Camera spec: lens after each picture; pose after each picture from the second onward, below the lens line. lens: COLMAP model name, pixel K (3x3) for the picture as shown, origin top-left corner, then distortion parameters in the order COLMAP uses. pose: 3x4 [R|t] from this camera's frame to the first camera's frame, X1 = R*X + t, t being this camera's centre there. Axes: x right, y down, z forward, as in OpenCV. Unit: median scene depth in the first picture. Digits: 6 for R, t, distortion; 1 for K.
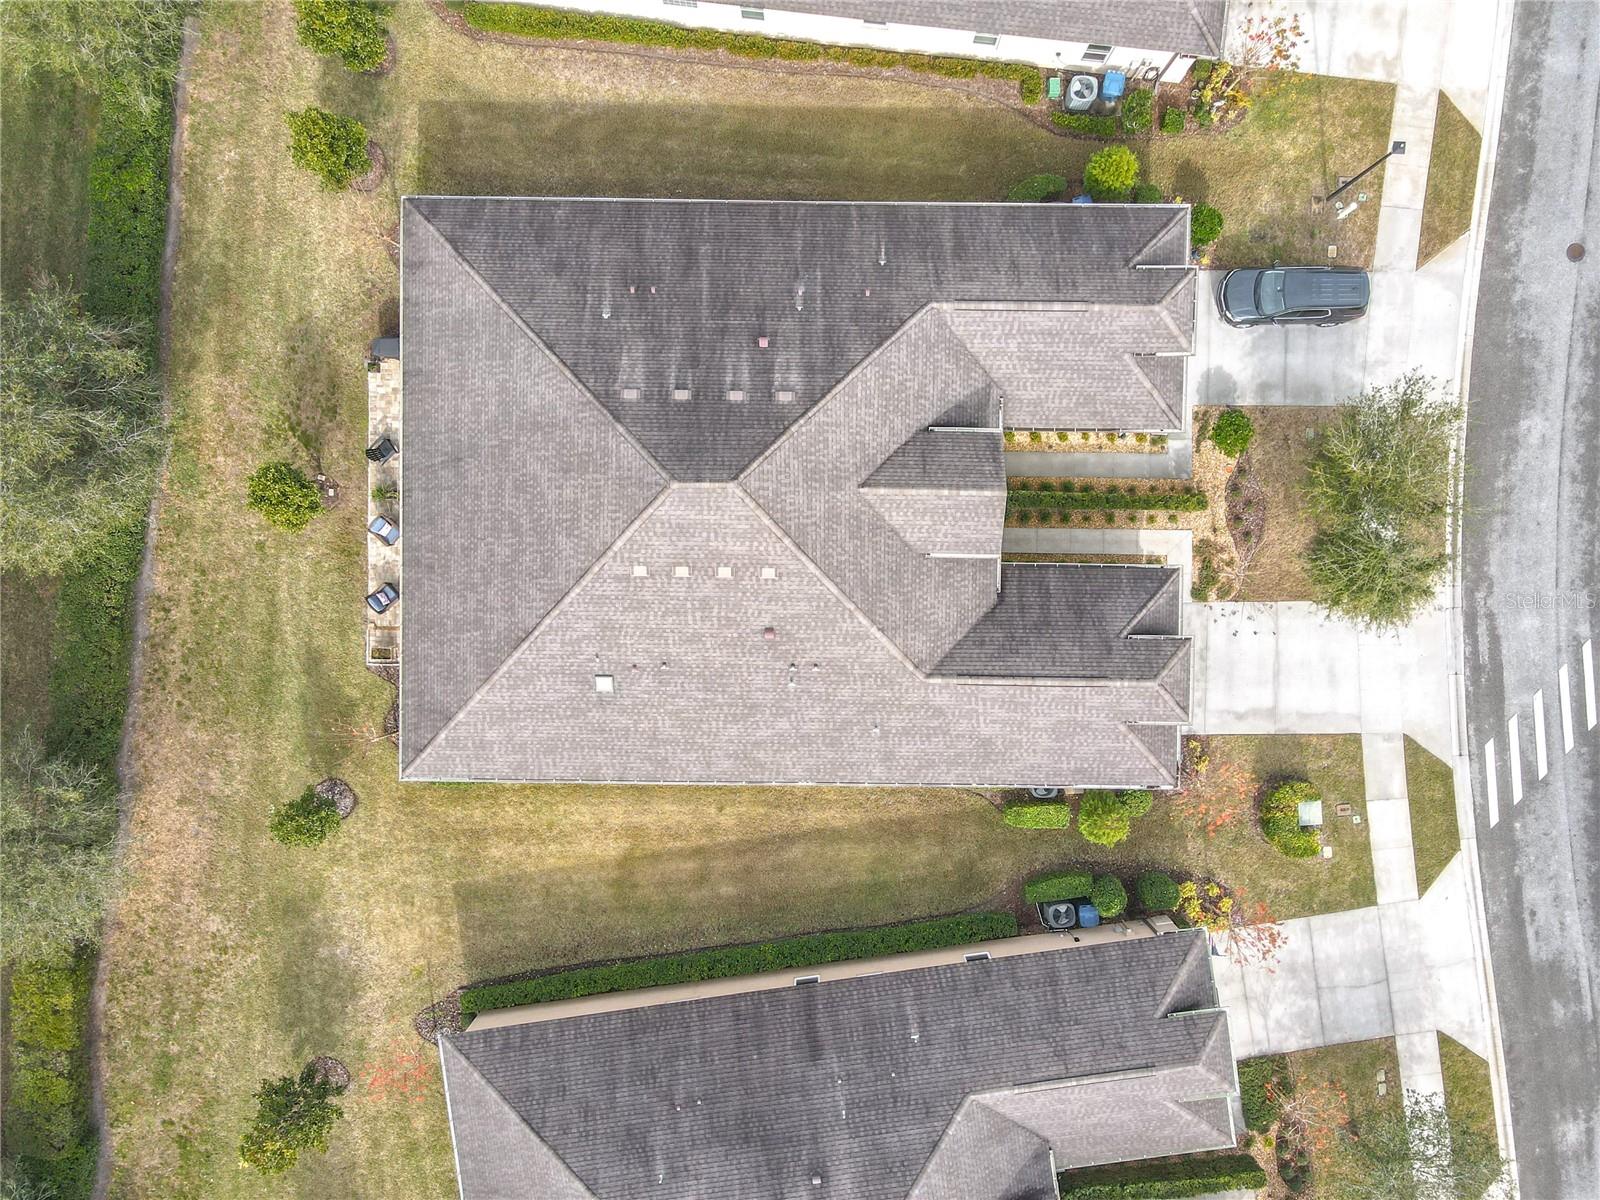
lens RADIAL K [[1175.2, 0, 816.3], [0, 1175.2, 592.4], [0, 0, 1]] dist [0.000882, 0.031172]
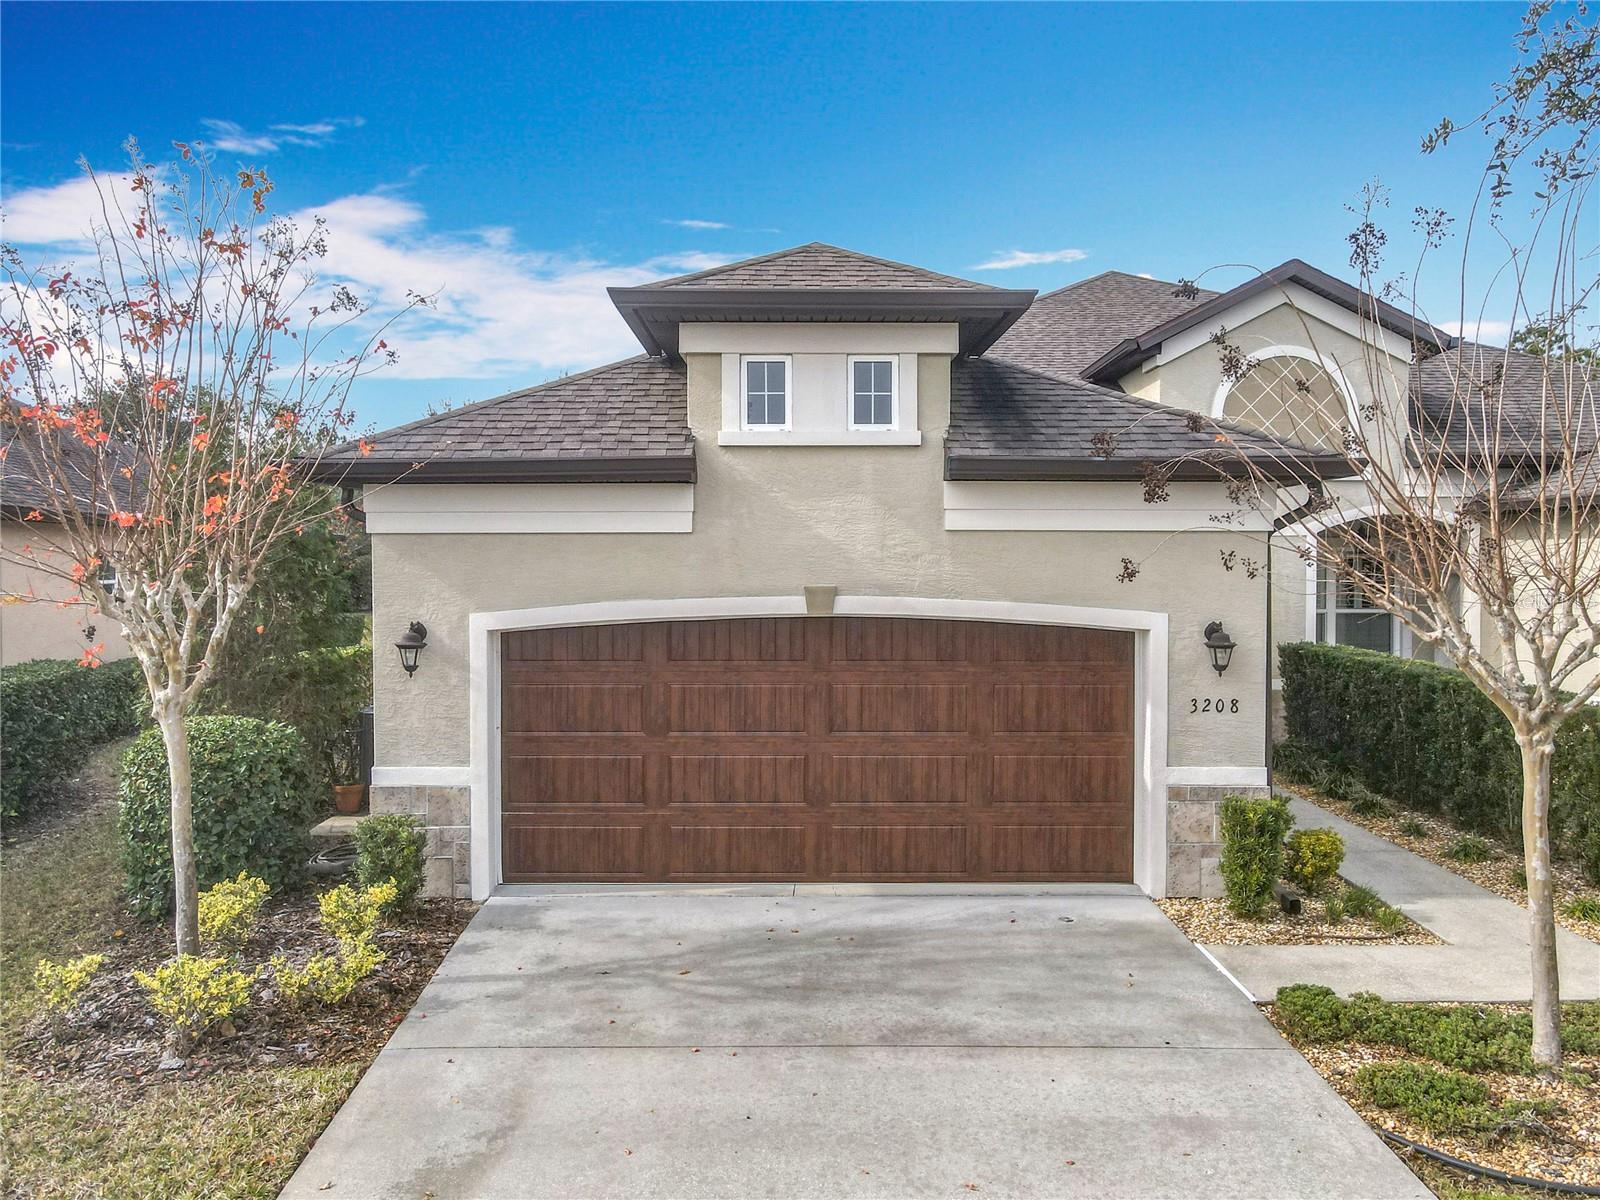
lens RADIAL K [[1179.8, 0, 777.4], [0, 1179.8, 593.3], [0, 0, 1]] dist [0.012778, -0.005945]
pose [[0.004492, 0.030393, -0.999528, 0.474382], [-0.999688, -0.024433, -0.005235, 0.073829], [-0.024581, 0.999239, 0.030274, 0.936147]]
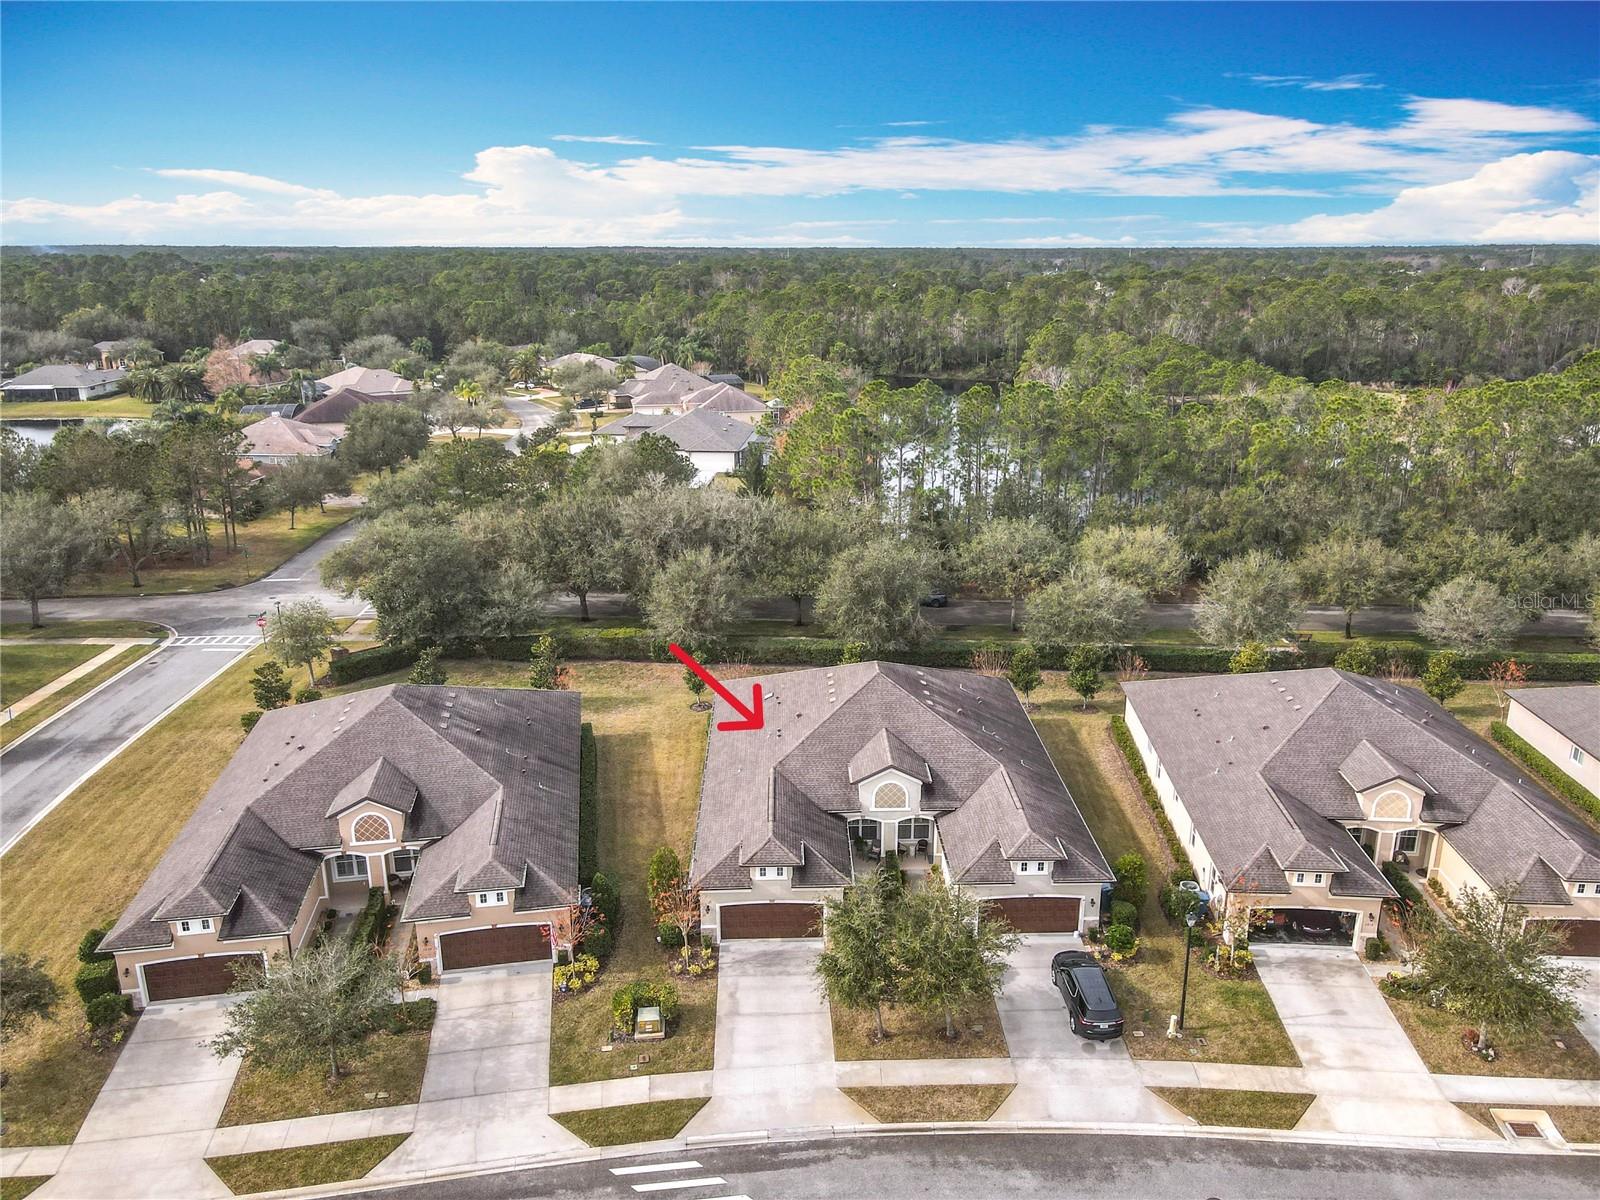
lens RADIAL K [[1179.2, 0, 827.4], [0, 1179.2, 592.6], [0, 0, 1]] dist [0.005193, 0.006631]
pose [[0.053407, 0.284234, -0.957266, 1.389374], [-0.998169, -0.012073, -0.059274, 0.085138], [-0.028405, 0.958679, 0.283068, 0.269899]]
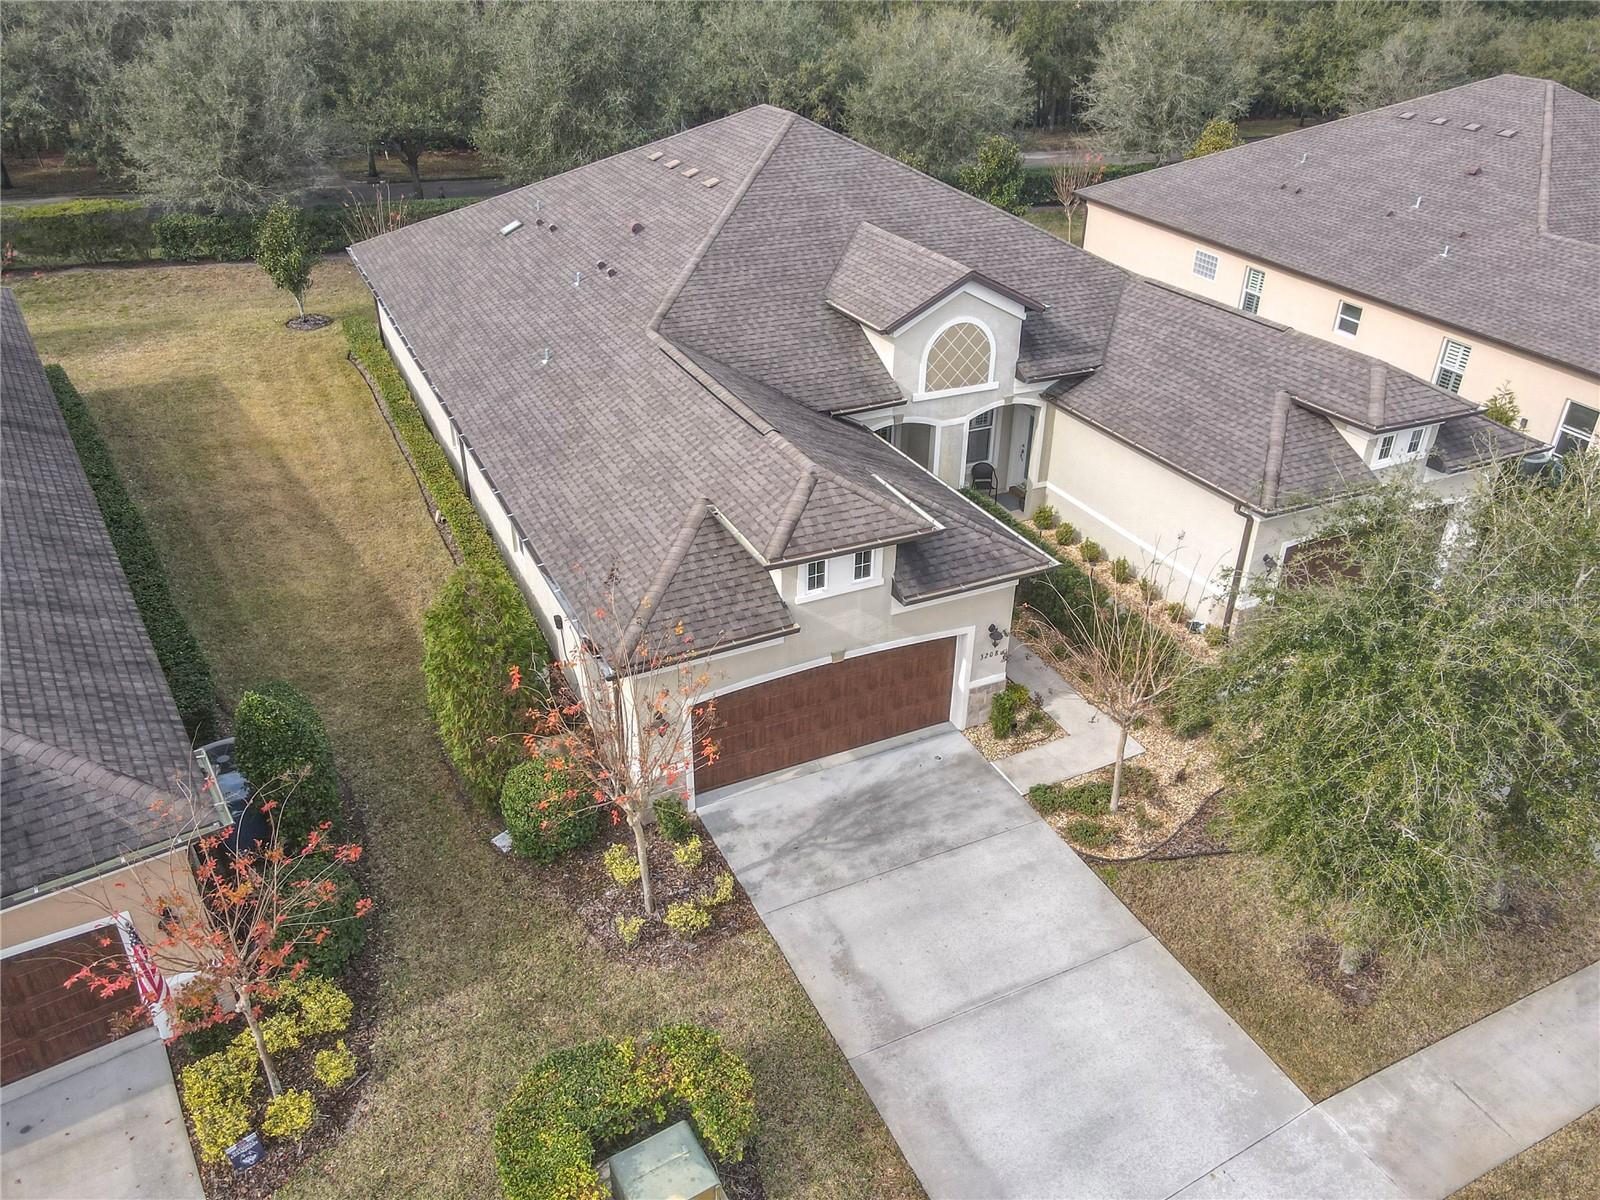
lens RADIAL K [[1175.2, 0, 816.3], [0, 1175.2, 592.4], [0, 0, 1]] dist [0.000882, 0.031172]
pose [[0.453437, 0.446443, -0.771416, 0.587216], [-0.890479, 0.190048, -0.413435, 0.242927], [-0.037969, 0.874397, 0.483724, 0.719089]]
